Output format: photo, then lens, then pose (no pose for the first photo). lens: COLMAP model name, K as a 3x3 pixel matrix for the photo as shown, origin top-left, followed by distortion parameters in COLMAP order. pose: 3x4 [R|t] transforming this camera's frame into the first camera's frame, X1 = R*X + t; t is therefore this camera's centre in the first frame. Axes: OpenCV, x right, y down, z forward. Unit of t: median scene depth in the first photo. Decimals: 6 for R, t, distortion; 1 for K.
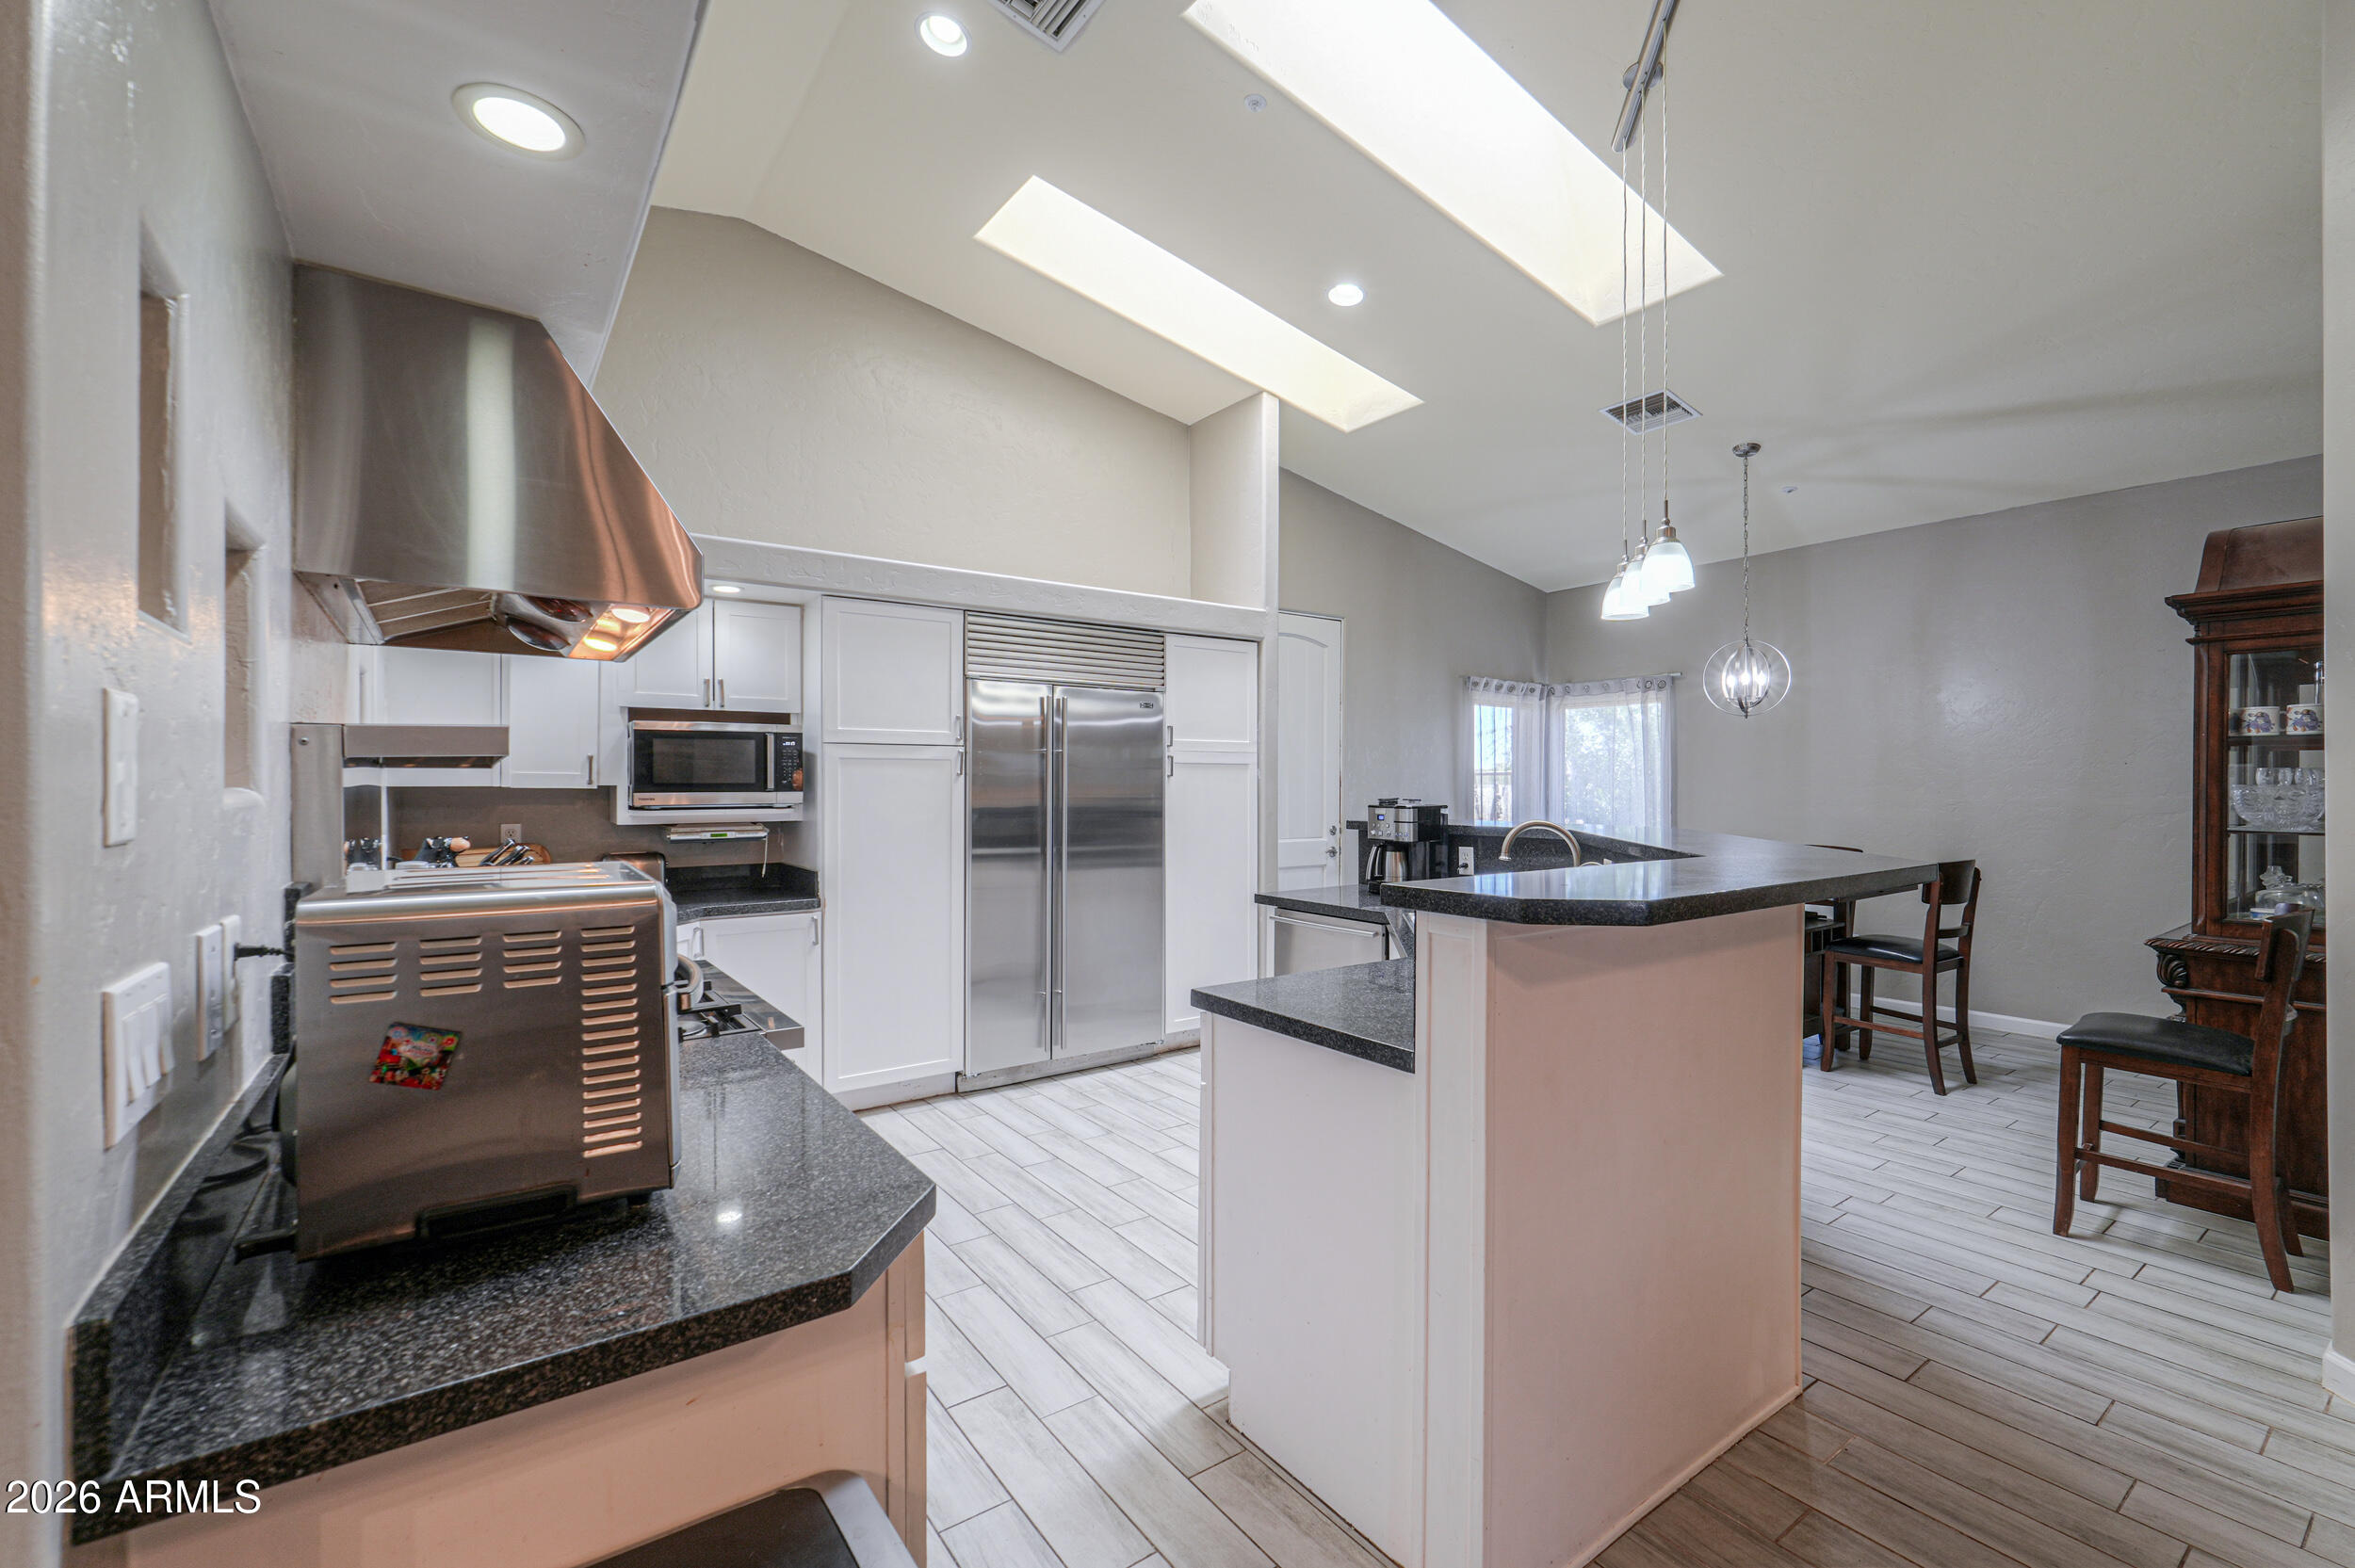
lens RADIAL K [[993.2, 0, 1179.1], [0, 993.2, 795.6], [0, 0, 1]] dist [-0.003288, 0.000138]
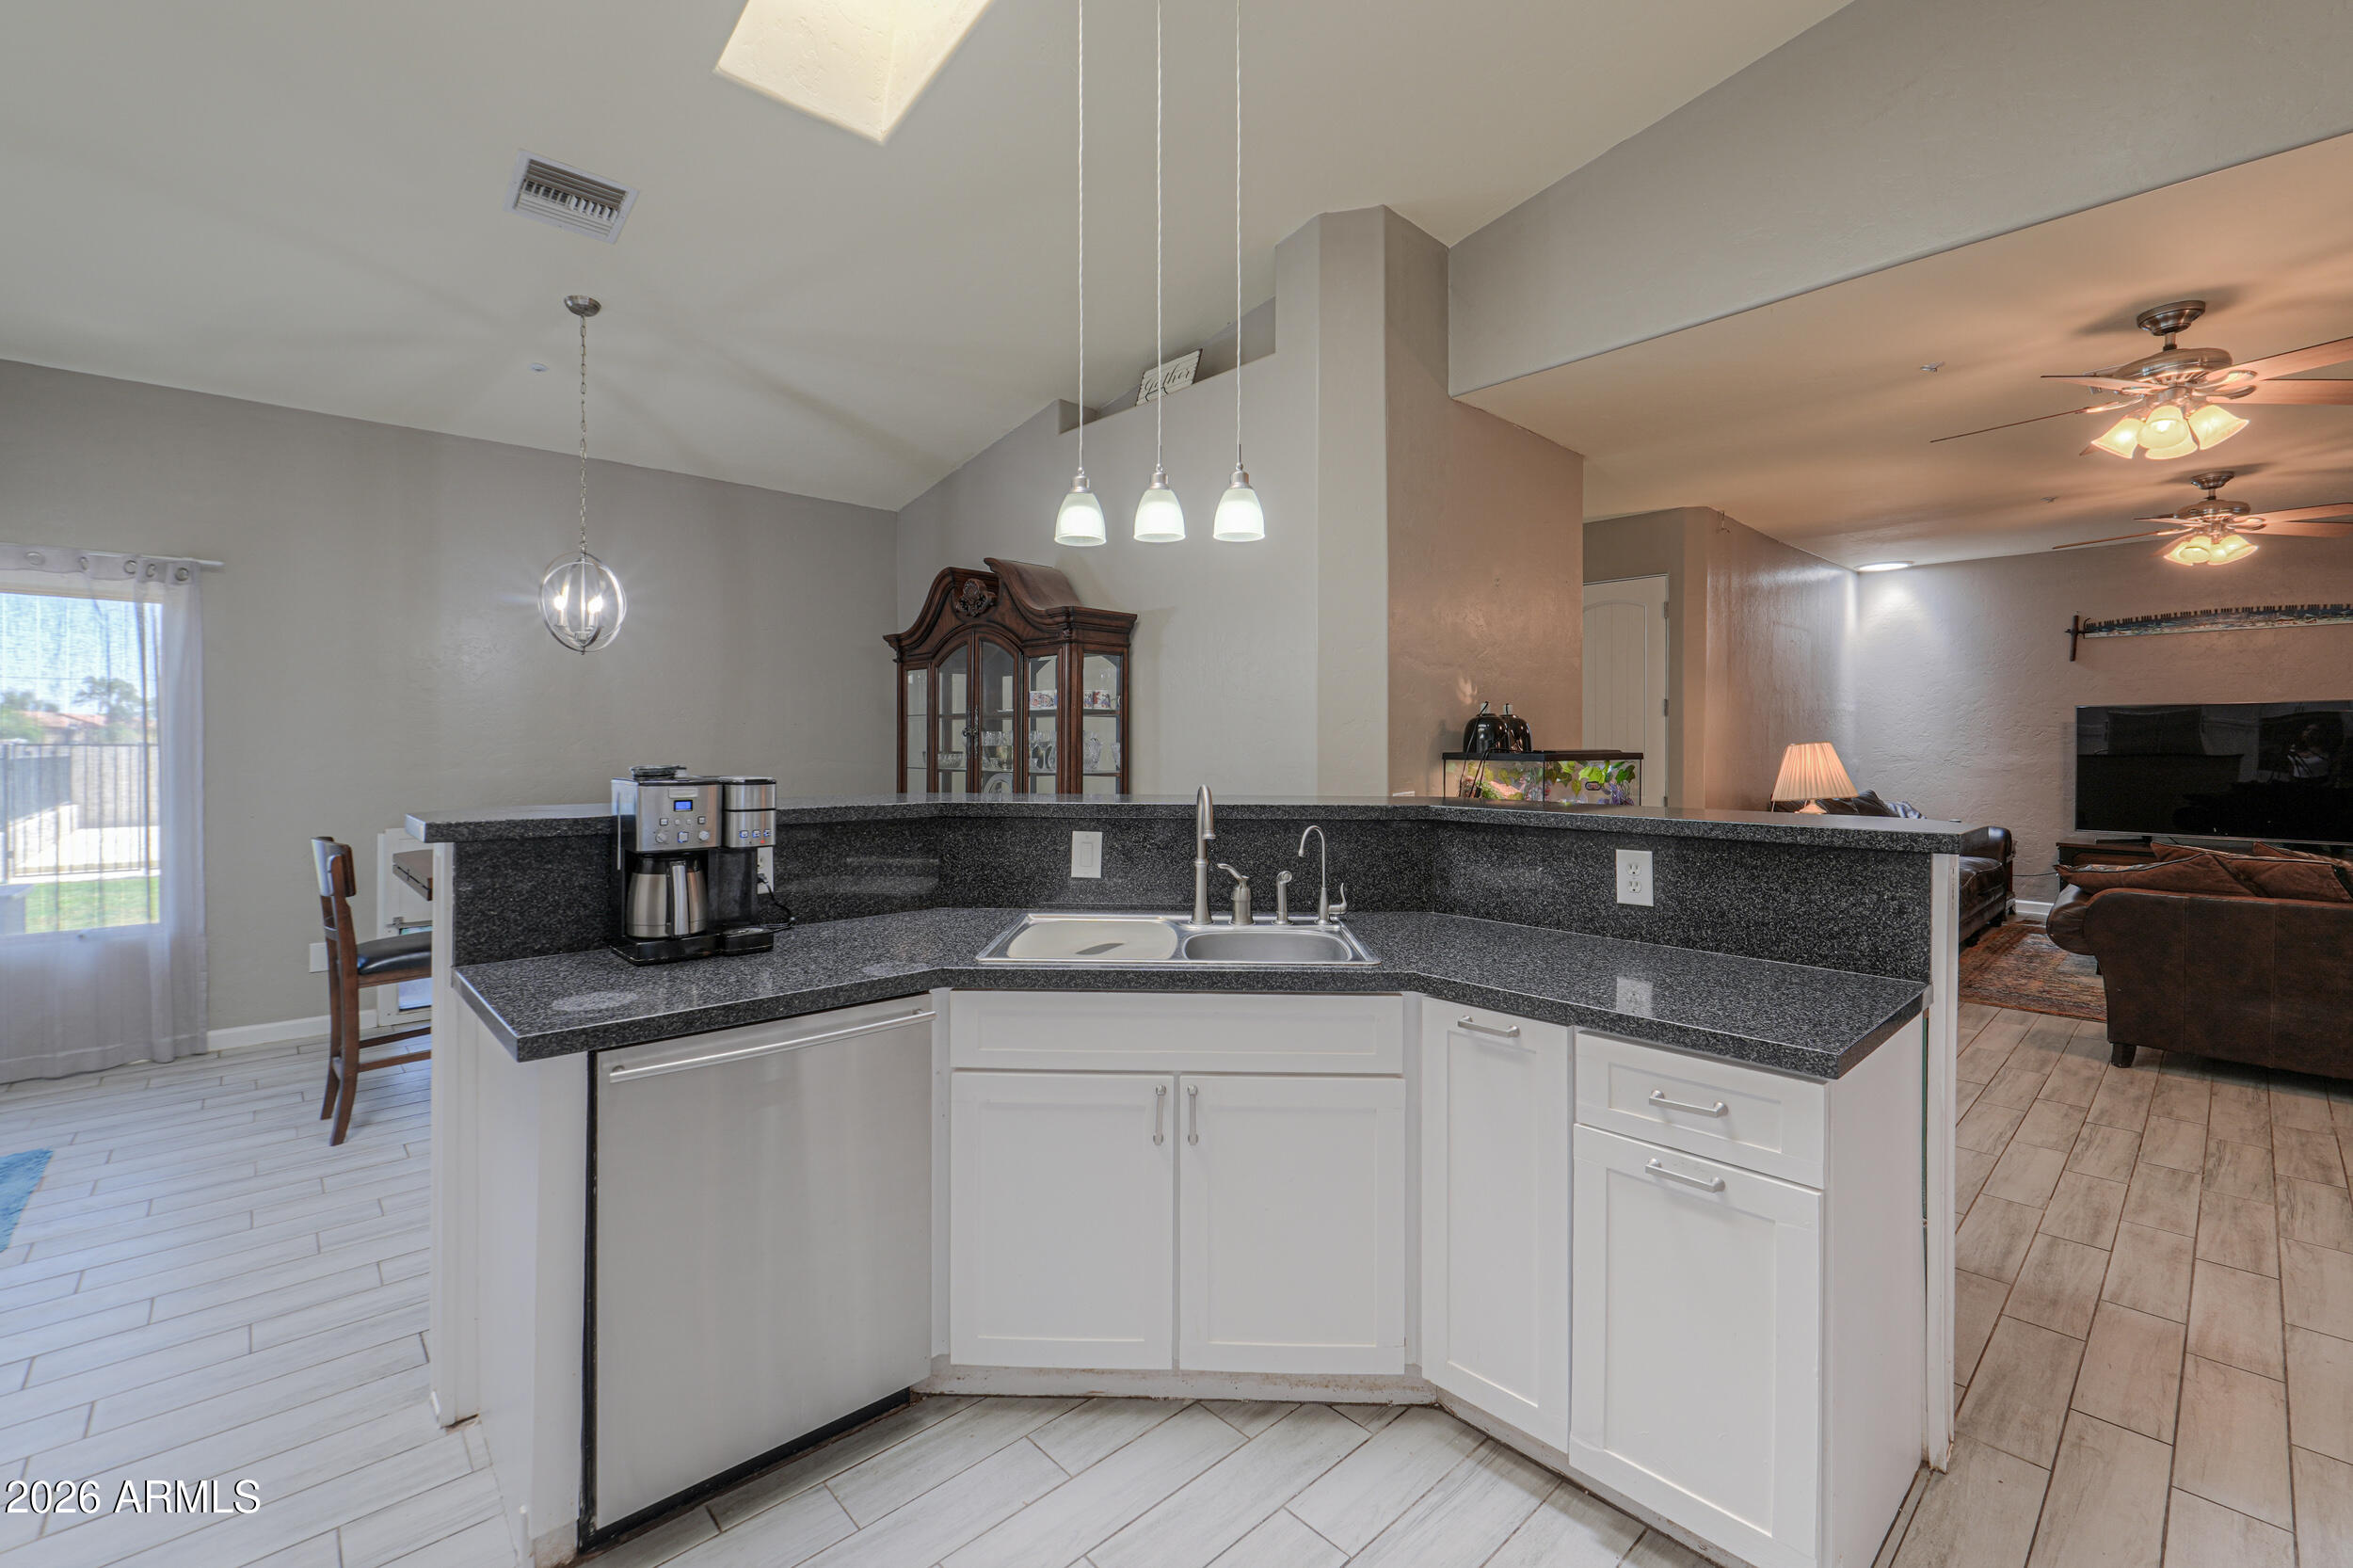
lens RADIAL K [[992.5, 0, 1161.5], [0, 992.5, 753.1], [0, 0, 1]] dist [-0.003288, 0.000138]
pose [[-0.118542, -0.007025, 0.992924, -0.291557], [0.008938, 0.999927, 0.008141, -0.005328], [-0.992909, 0.009840, -0.118471, 0.770688]]
